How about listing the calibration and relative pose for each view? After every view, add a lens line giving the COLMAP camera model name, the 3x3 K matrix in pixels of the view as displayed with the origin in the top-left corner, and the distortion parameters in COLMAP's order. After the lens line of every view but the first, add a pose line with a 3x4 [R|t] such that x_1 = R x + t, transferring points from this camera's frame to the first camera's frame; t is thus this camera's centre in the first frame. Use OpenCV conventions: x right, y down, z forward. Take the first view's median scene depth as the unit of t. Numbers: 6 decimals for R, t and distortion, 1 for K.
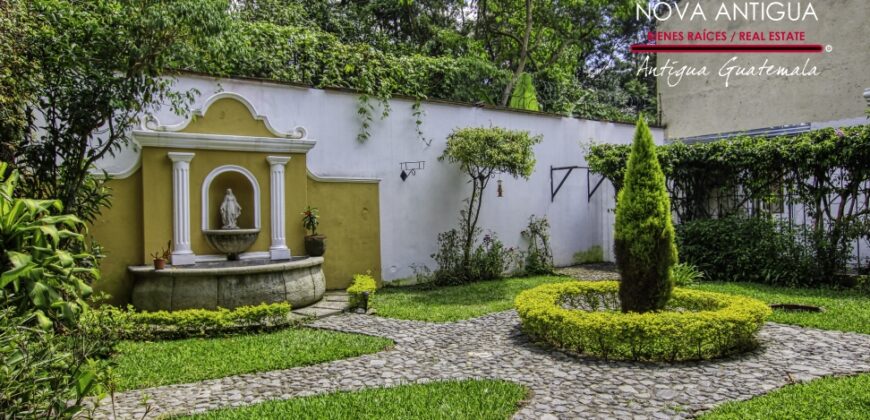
lens RADIAL K [[524.1, 0, 435.0], [0, 524.1, 210.0], [0, 0, 1]] dist [-0.019785, 0.000202]
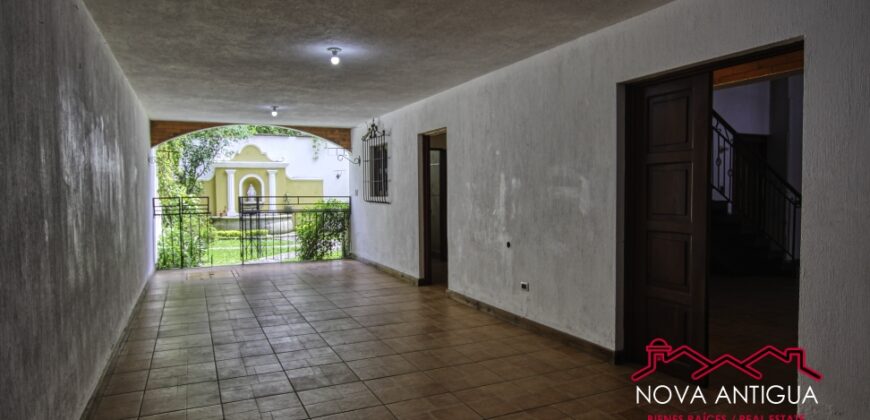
lens RADIAL K [[524.1, 0, 435.0], [0, 524.1, 210.0], [0, 0, 1]] dist [-0.019785, 0.000202]
pose [[0.991630, 0.009889, -0.128733, 0.752651], [-0.004721, 0.999173, 0.040394, -0.026502], [0.129026, -0.039448, 0.990856, -1.261408]]
